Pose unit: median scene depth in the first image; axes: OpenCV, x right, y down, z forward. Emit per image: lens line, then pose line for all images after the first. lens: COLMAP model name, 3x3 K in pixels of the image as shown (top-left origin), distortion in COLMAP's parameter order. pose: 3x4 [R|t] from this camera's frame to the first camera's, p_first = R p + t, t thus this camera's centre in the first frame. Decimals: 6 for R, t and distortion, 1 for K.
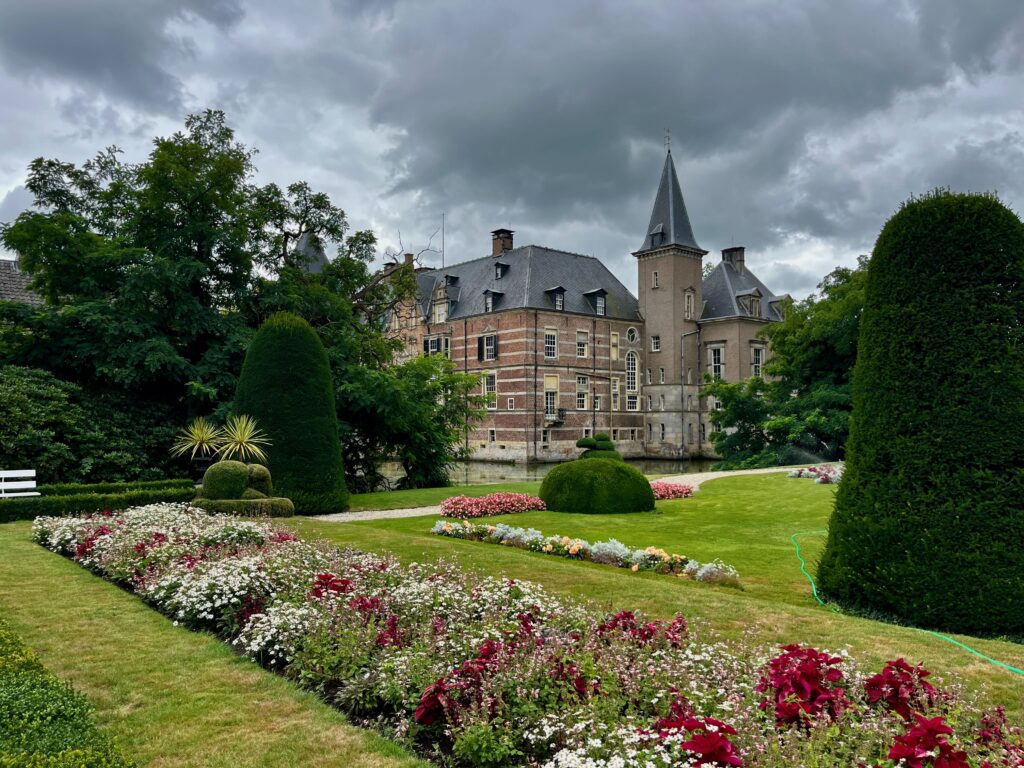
lens RADIAL K [[773.3, 0, 509.1], [0, 773.3, 384.8], [0, 0, 1]] dist [0.067213, -0.003800]
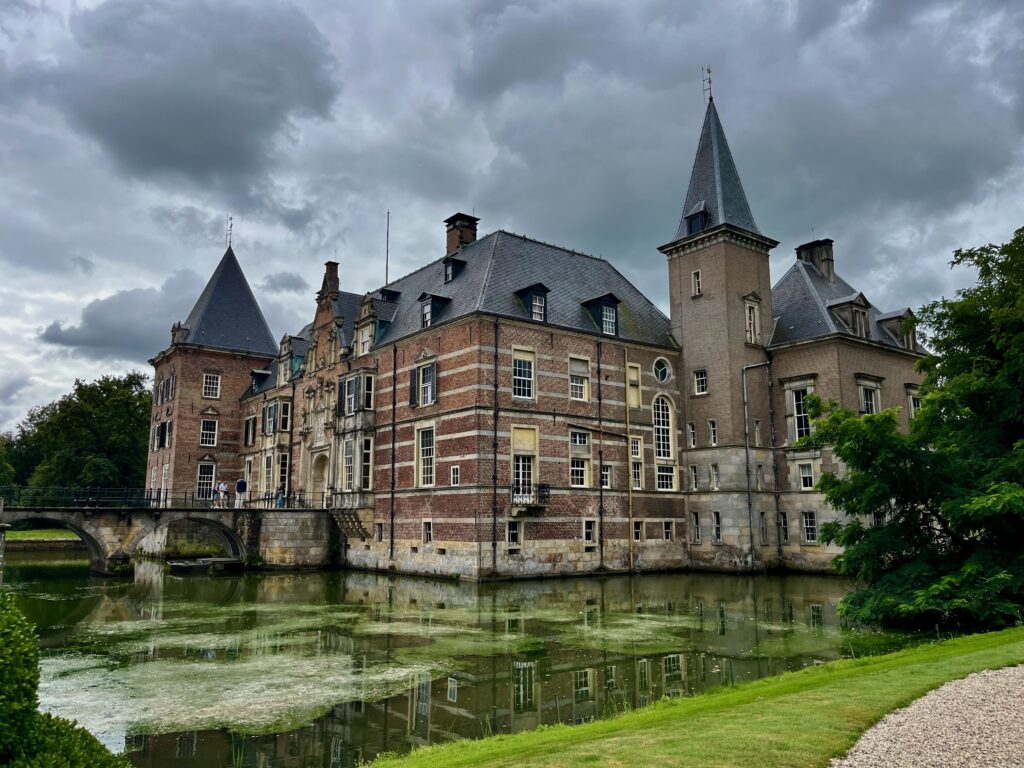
lens RADIAL K [[773.3, 0, 514.3], [0, 773.3, 381.1], [0, 0, 1]] dist [0.067213, -0.003800]
pose [[0.998965, -0.008941, -0.044592, 0.068160], [0.003109, 0.991616, -0.129180, 0.027022], [0.045373, 0.128908, 0.990618, 0.378498]]
